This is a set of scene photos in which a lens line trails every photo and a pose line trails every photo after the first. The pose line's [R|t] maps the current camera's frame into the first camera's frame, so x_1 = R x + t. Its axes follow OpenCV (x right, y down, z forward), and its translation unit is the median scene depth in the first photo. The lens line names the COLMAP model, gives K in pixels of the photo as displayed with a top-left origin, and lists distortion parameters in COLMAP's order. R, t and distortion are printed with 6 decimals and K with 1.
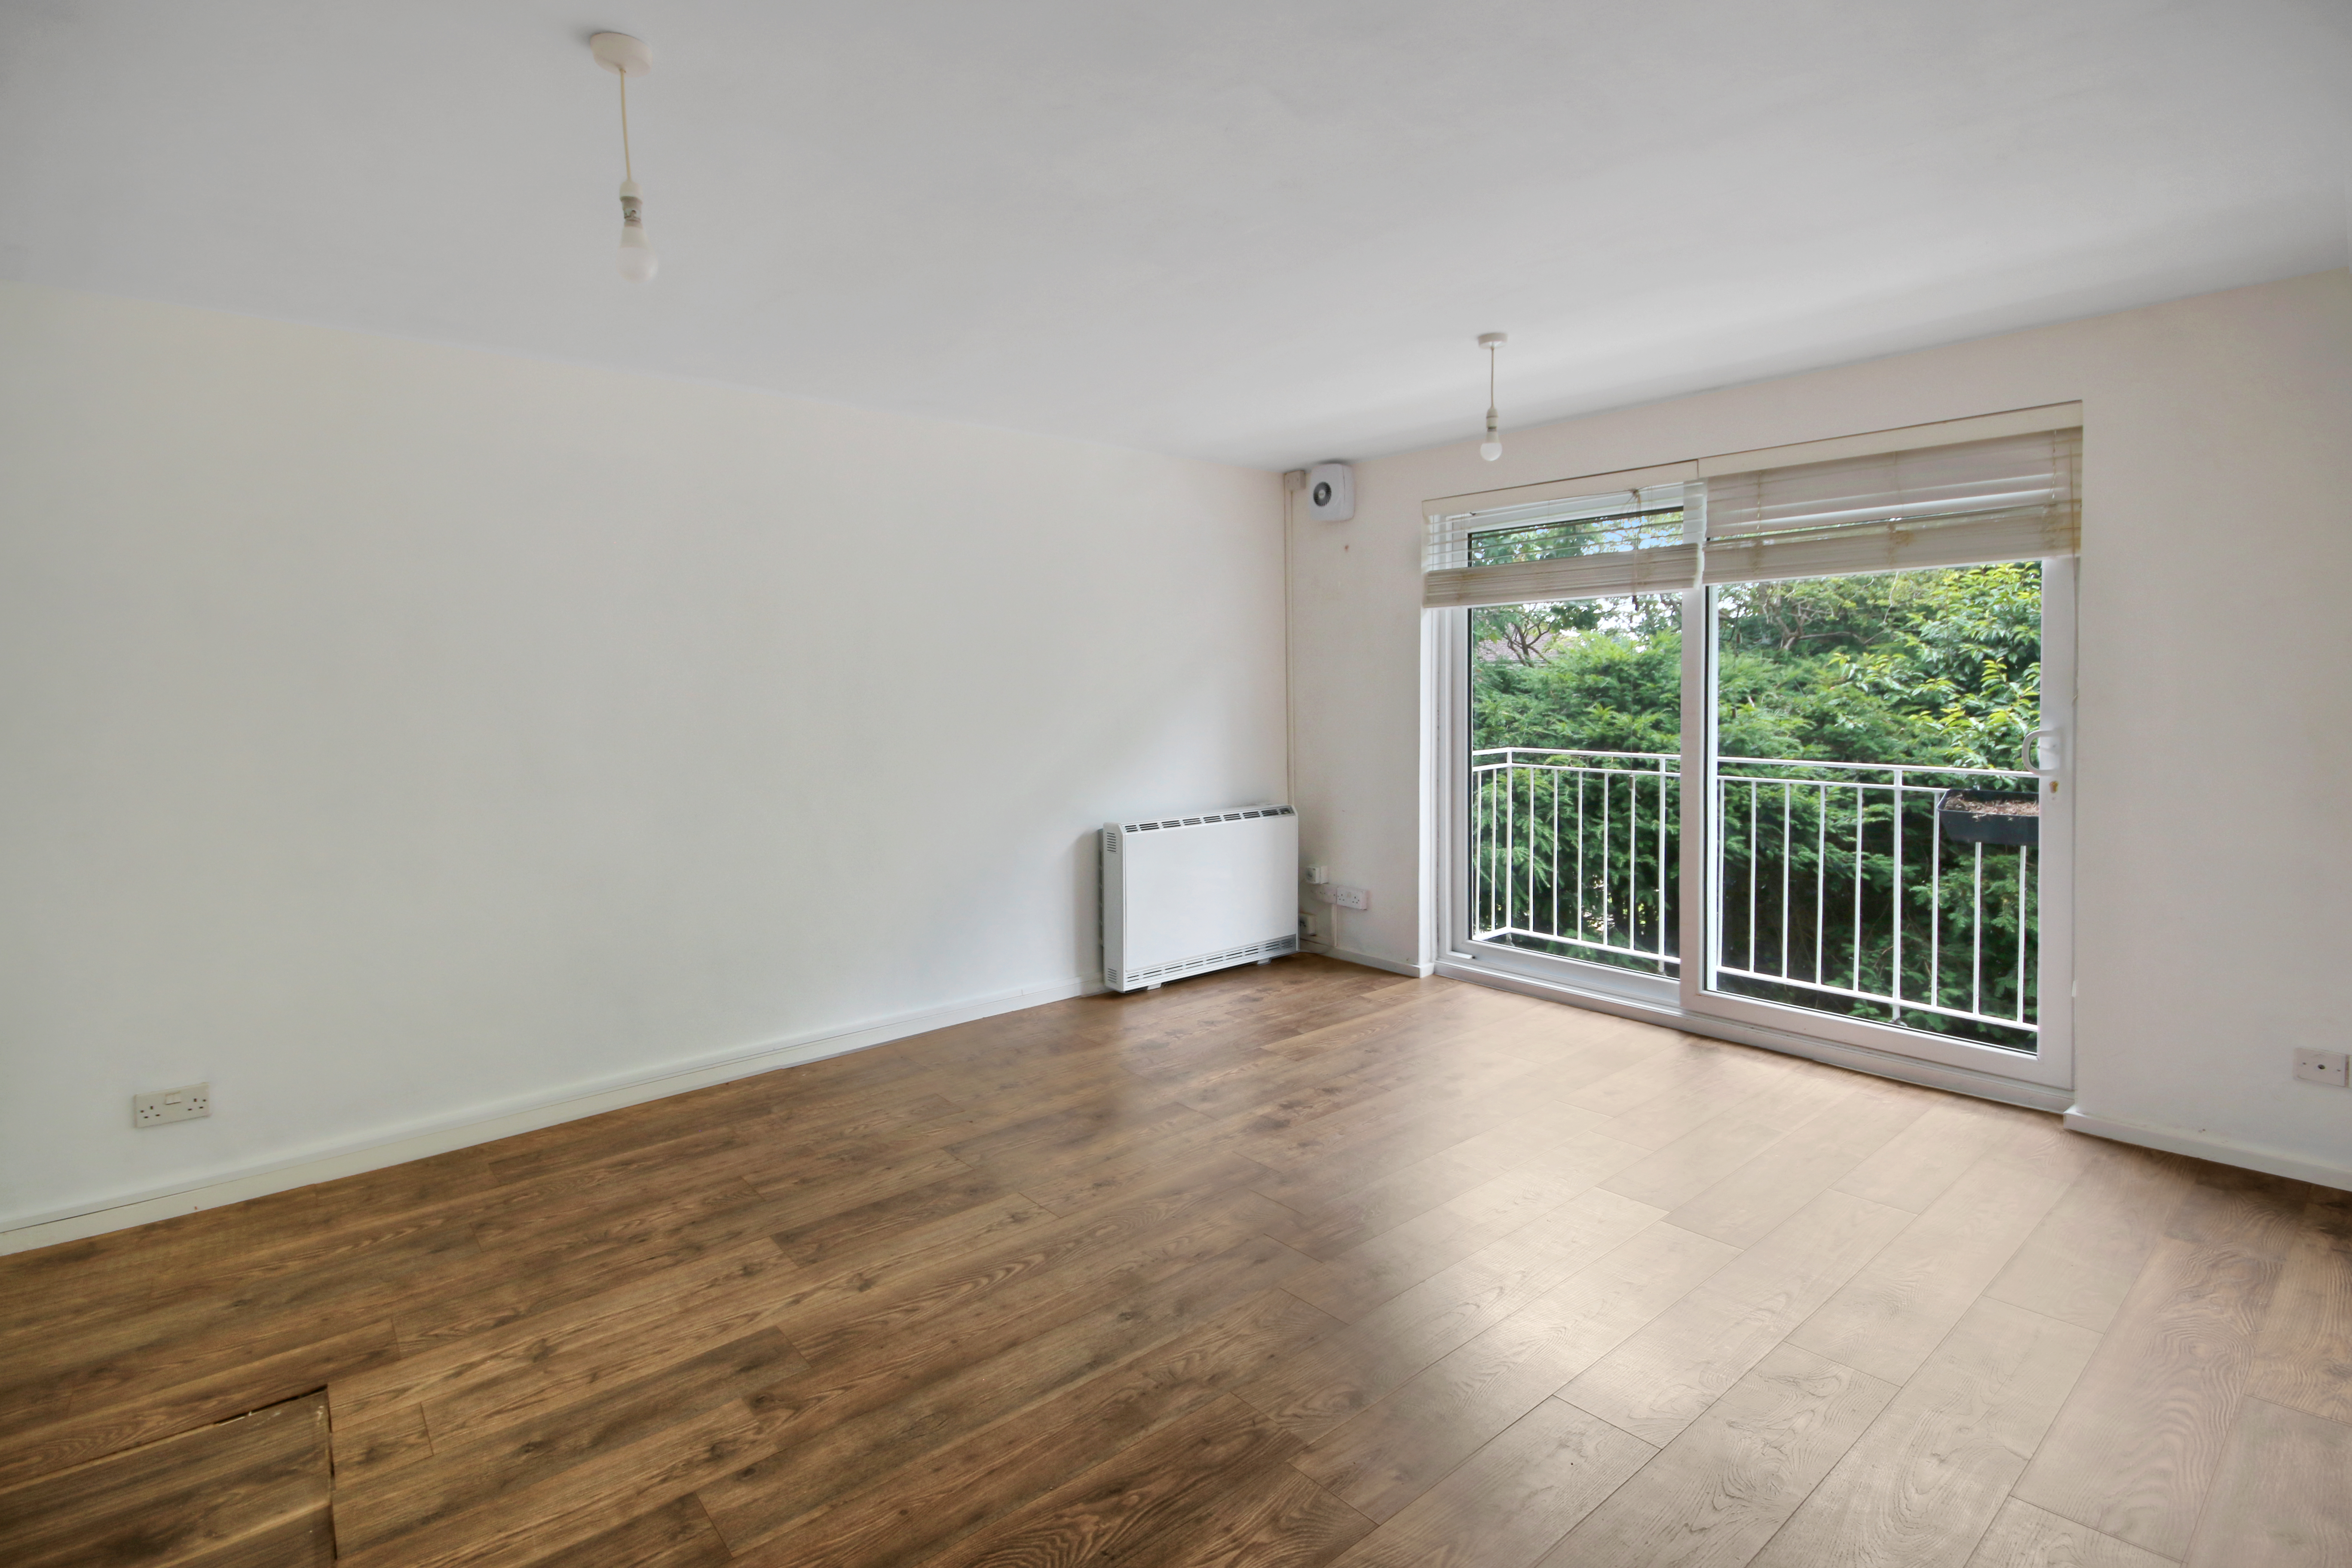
lens RADIAL K [[1137.2, 0, 1160.7], [0, 1137.2, 704.8], [0, 0, 1]] dist [0.002551, 0.000974]
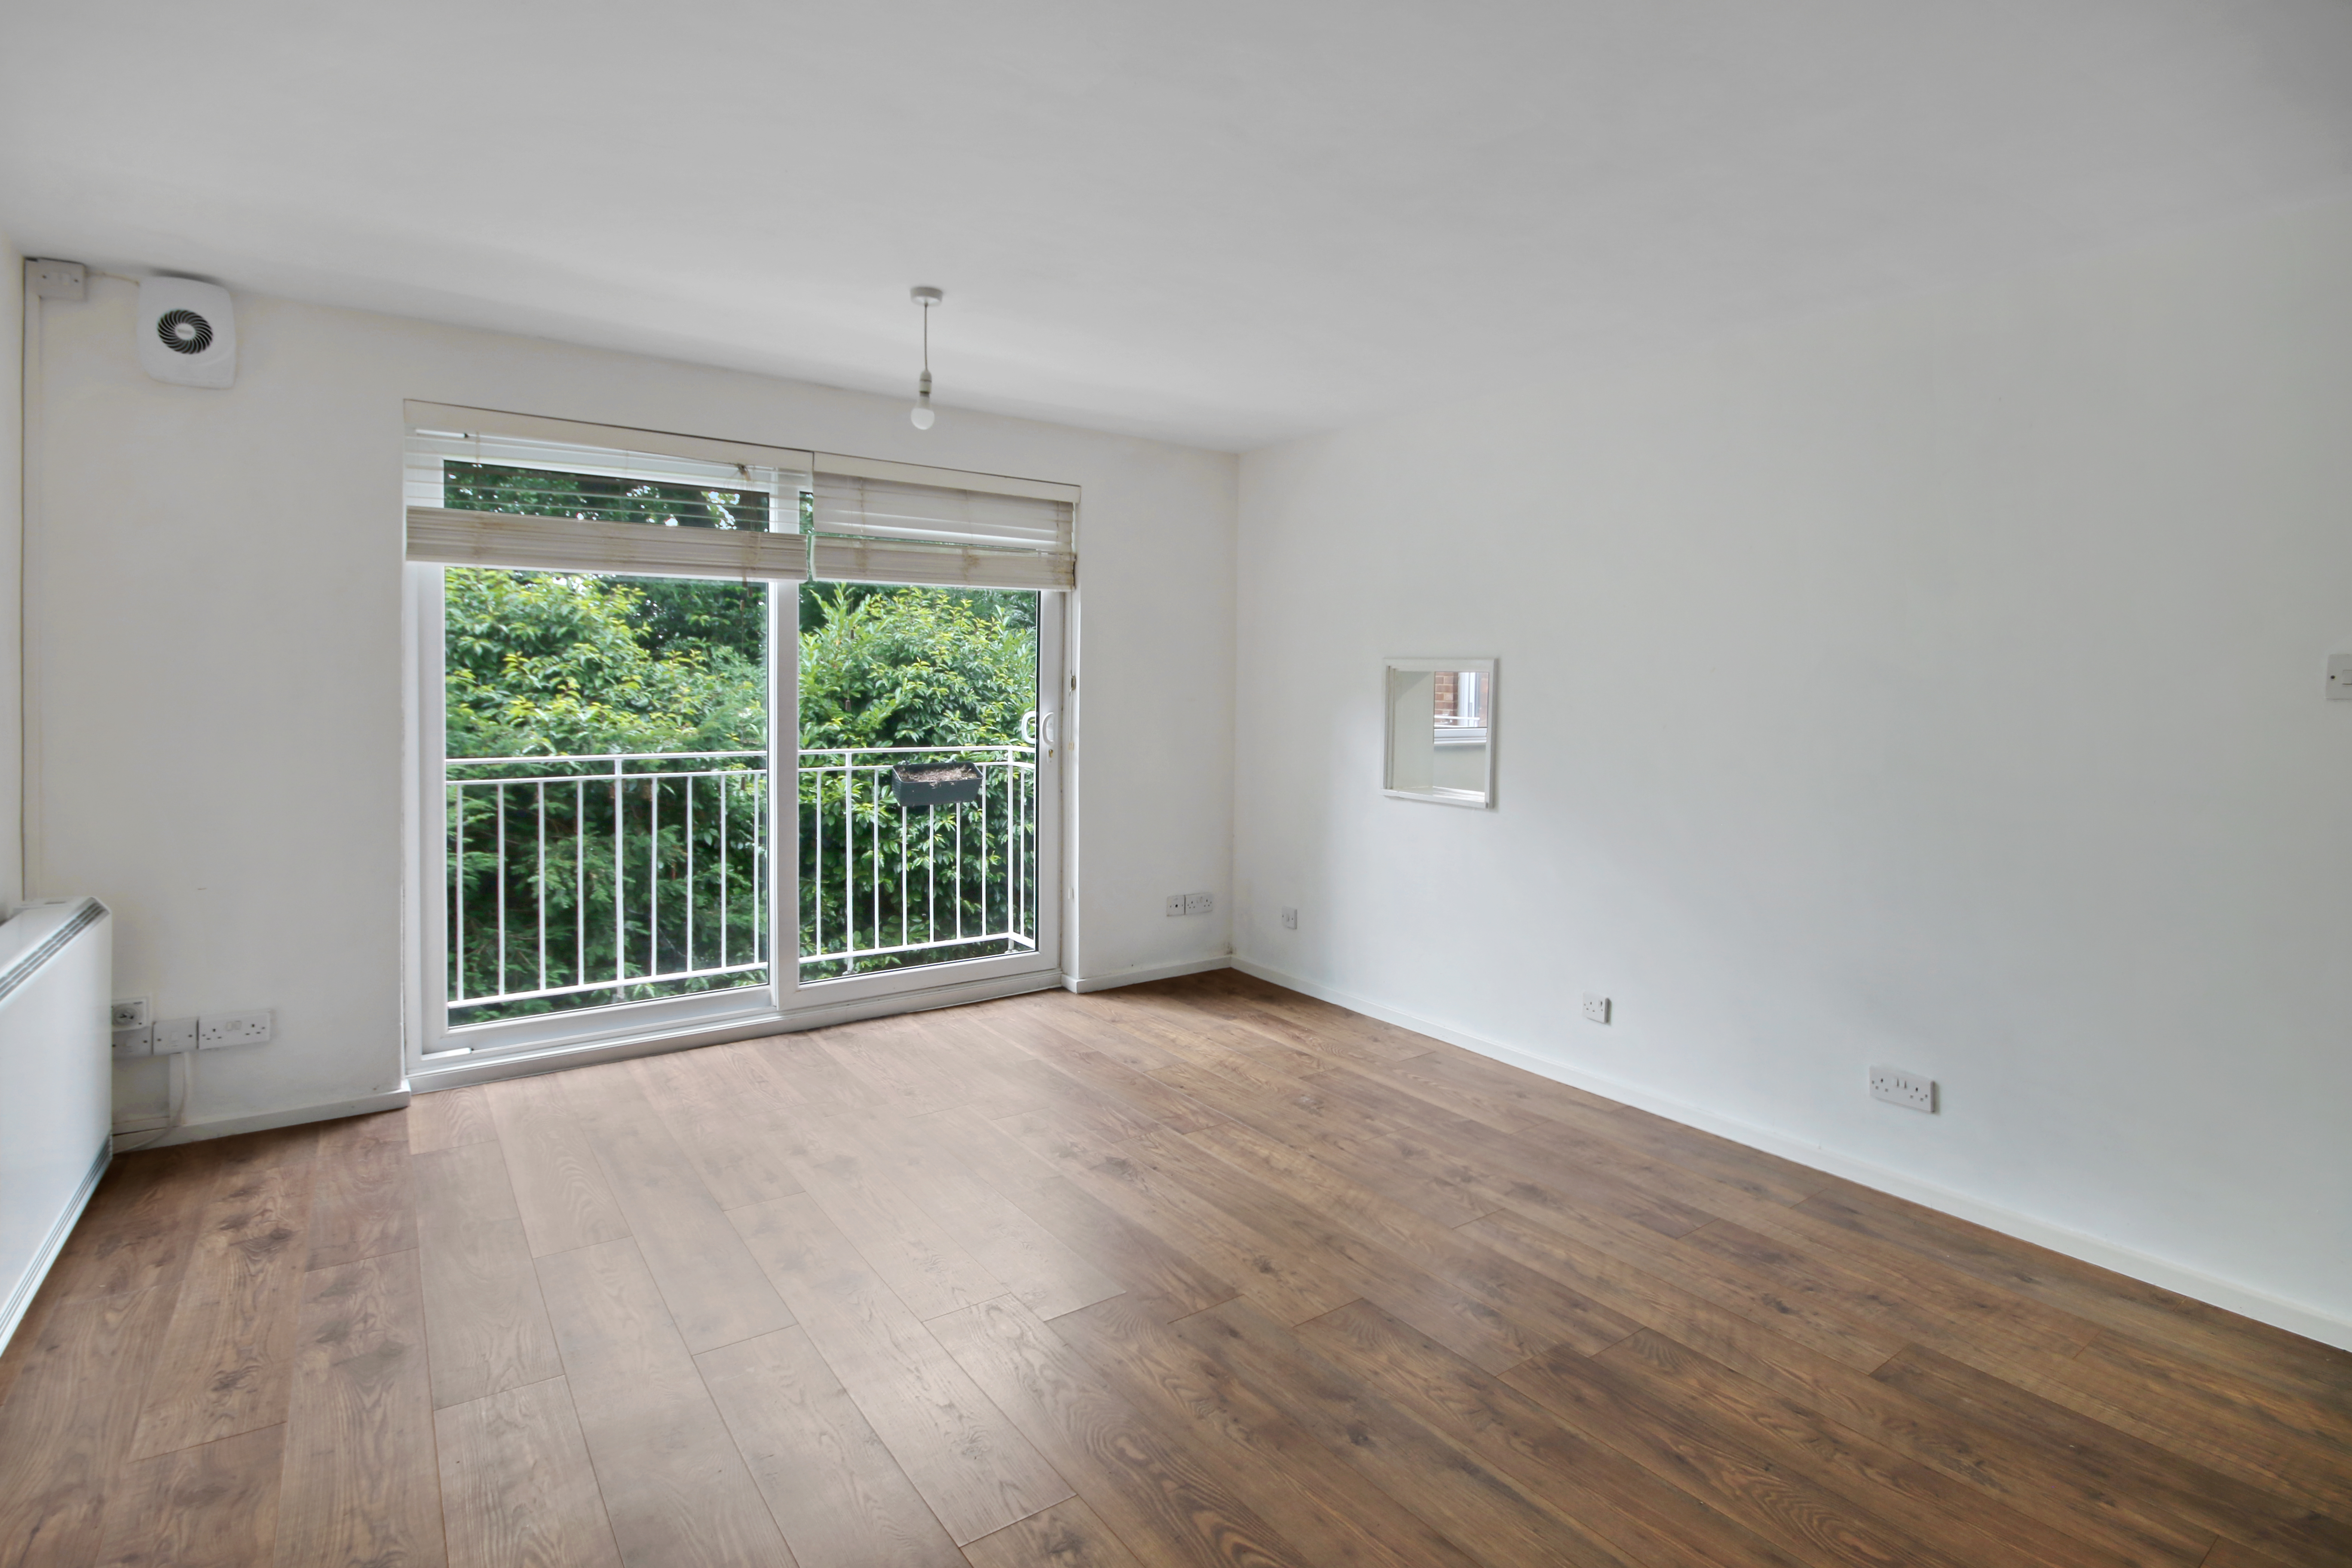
lens RADIAL K [[1137.2, 0, 1160.7], [0, 1137.2, 704.8], [0, 0, 1]] dist [0.002551, 0.000974]
pose [[0.105010, -0.013677, 0.994377, -0.553153], [0.004667, 0.999901, 0.013260, -0.006938], [-0.994460, 0.003248, 0.105064, 0.674918]]
